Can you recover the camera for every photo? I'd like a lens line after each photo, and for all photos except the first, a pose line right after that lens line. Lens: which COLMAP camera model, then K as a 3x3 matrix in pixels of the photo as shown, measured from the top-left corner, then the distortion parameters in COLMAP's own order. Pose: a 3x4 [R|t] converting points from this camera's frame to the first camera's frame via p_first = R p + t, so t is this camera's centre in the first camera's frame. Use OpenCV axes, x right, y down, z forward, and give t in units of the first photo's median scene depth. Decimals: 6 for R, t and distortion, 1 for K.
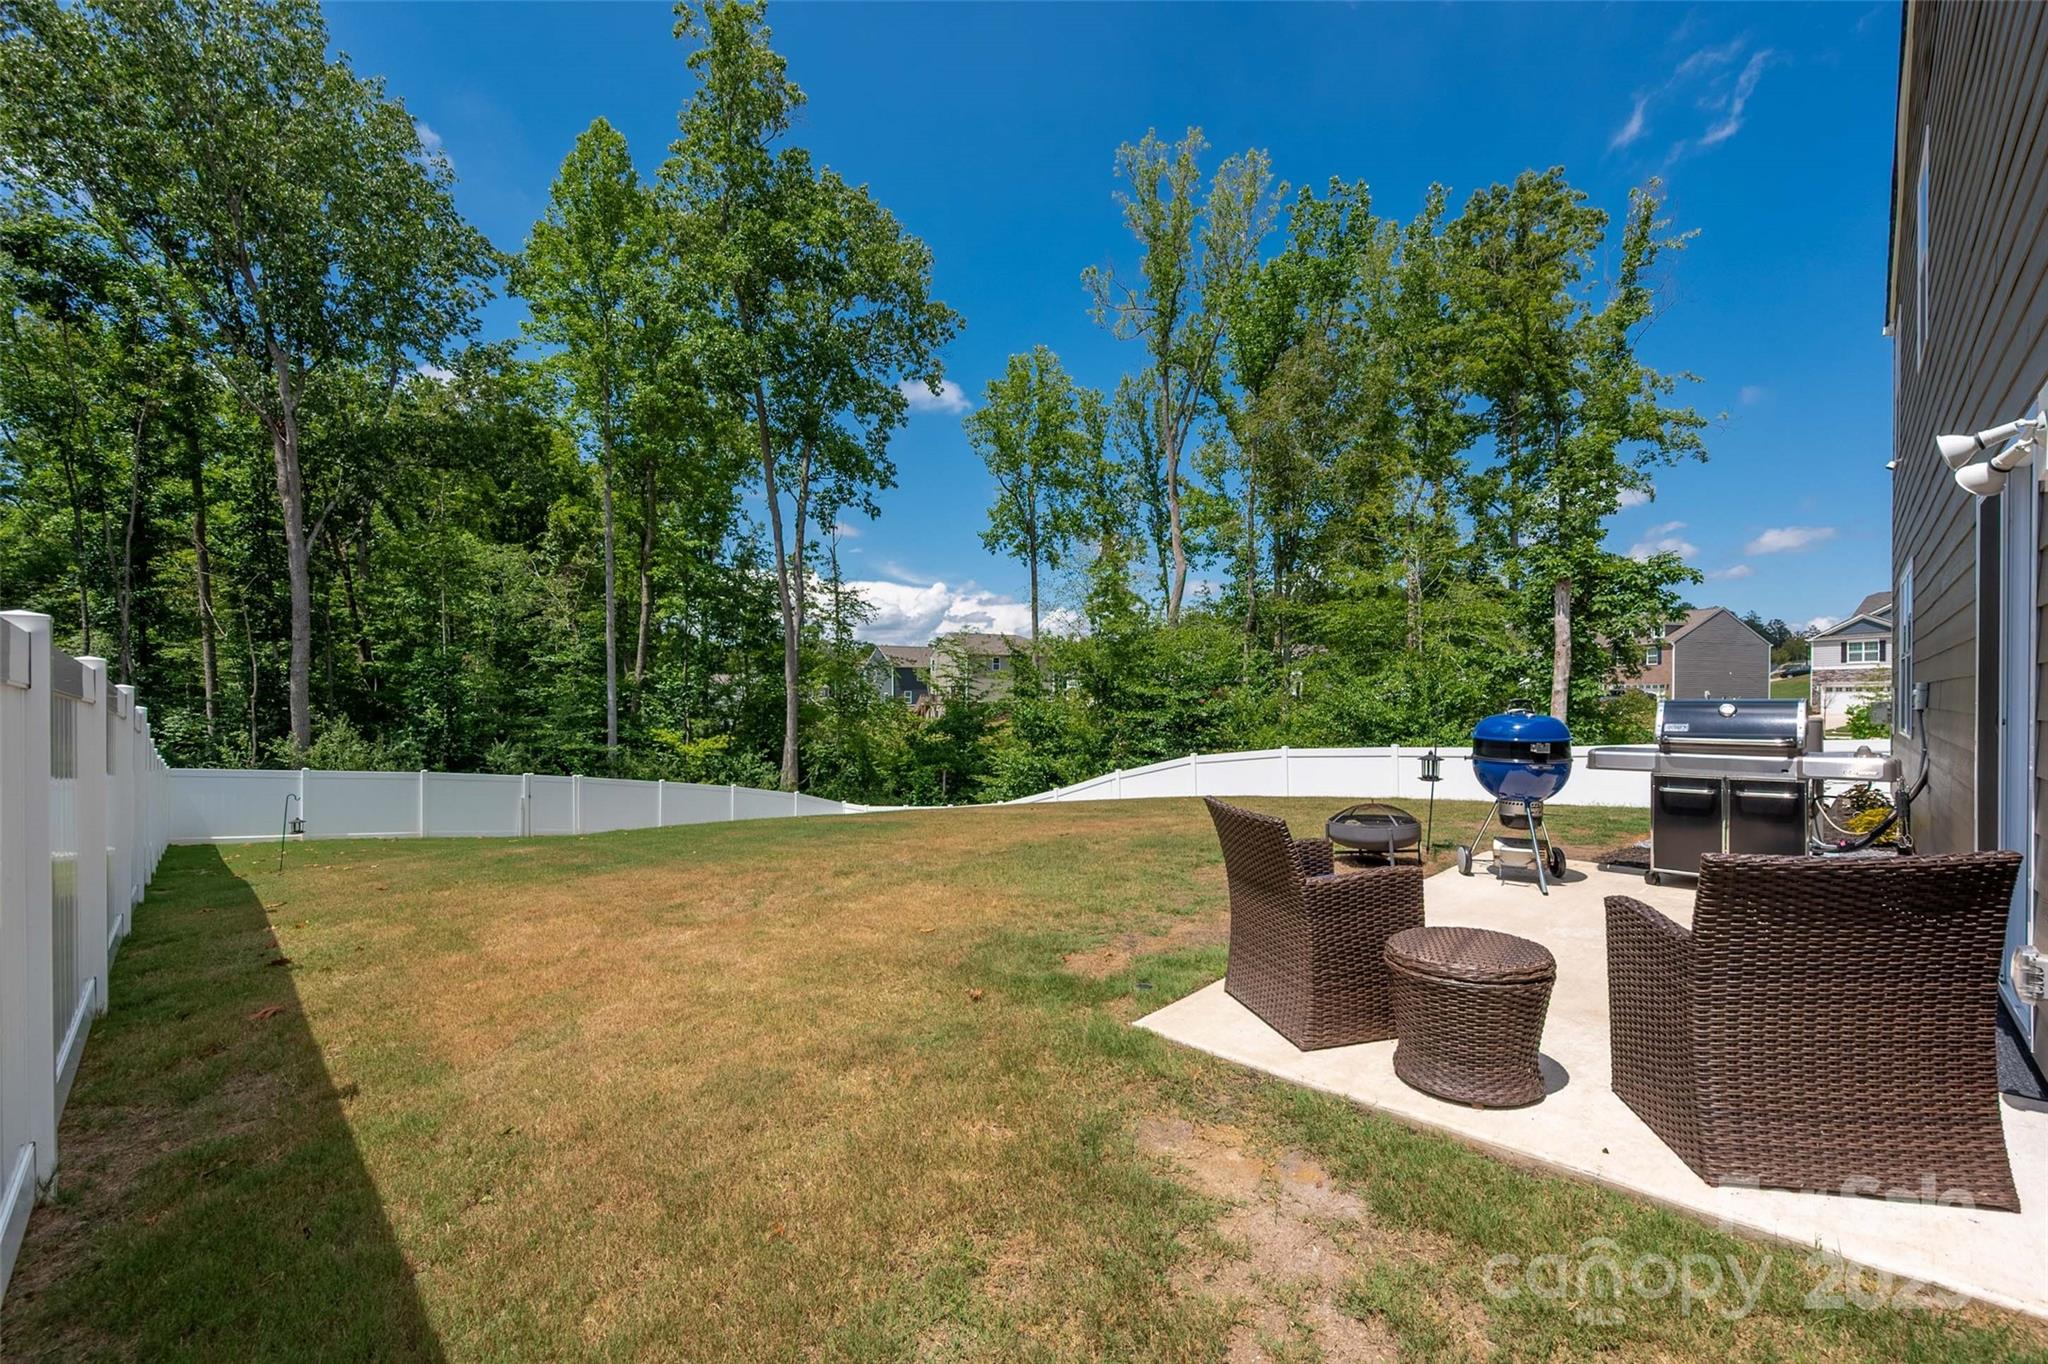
lens RADIAL K [[830.2, 0, 1014.0], [0, 830.2, 711.7], [0, 0, 1]] dist [-0.001262, 0.000388]
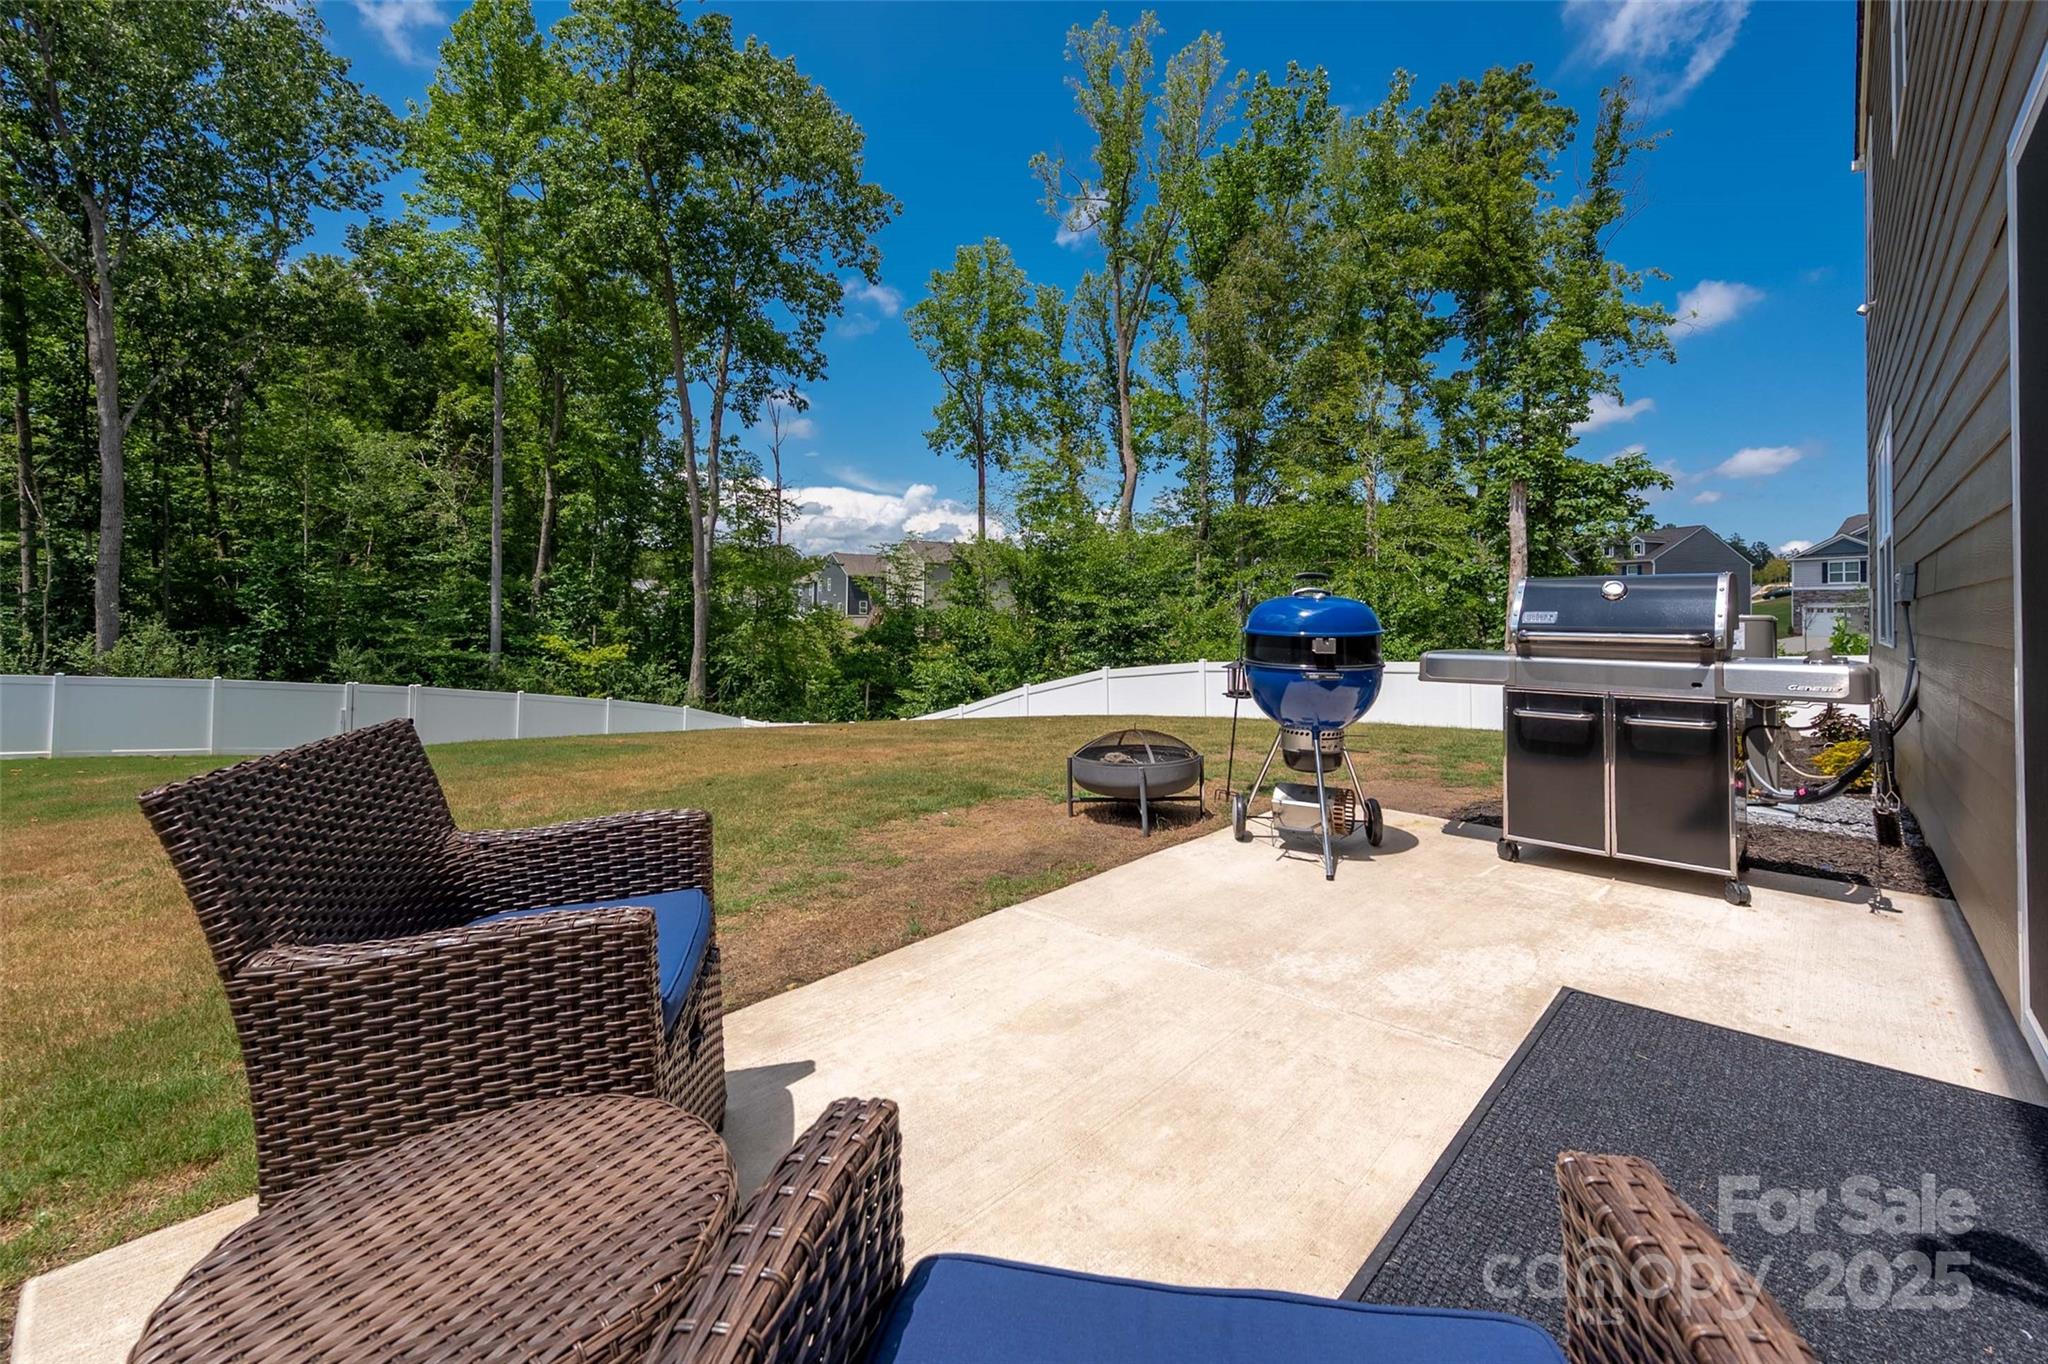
lens RADIAL K [[830.2, 0, 1033.2], [0, 830.2, 607.1], [0, 0, 1]] dist [-0.001262, 0.000388]
pose [[0.999715, 0.010934, 0.021220, 0.081007], [-0.010405, 0.999635, -0.024919, 0.006560], [-0.021485, 0.024691, 0.999464, 0.075007]]
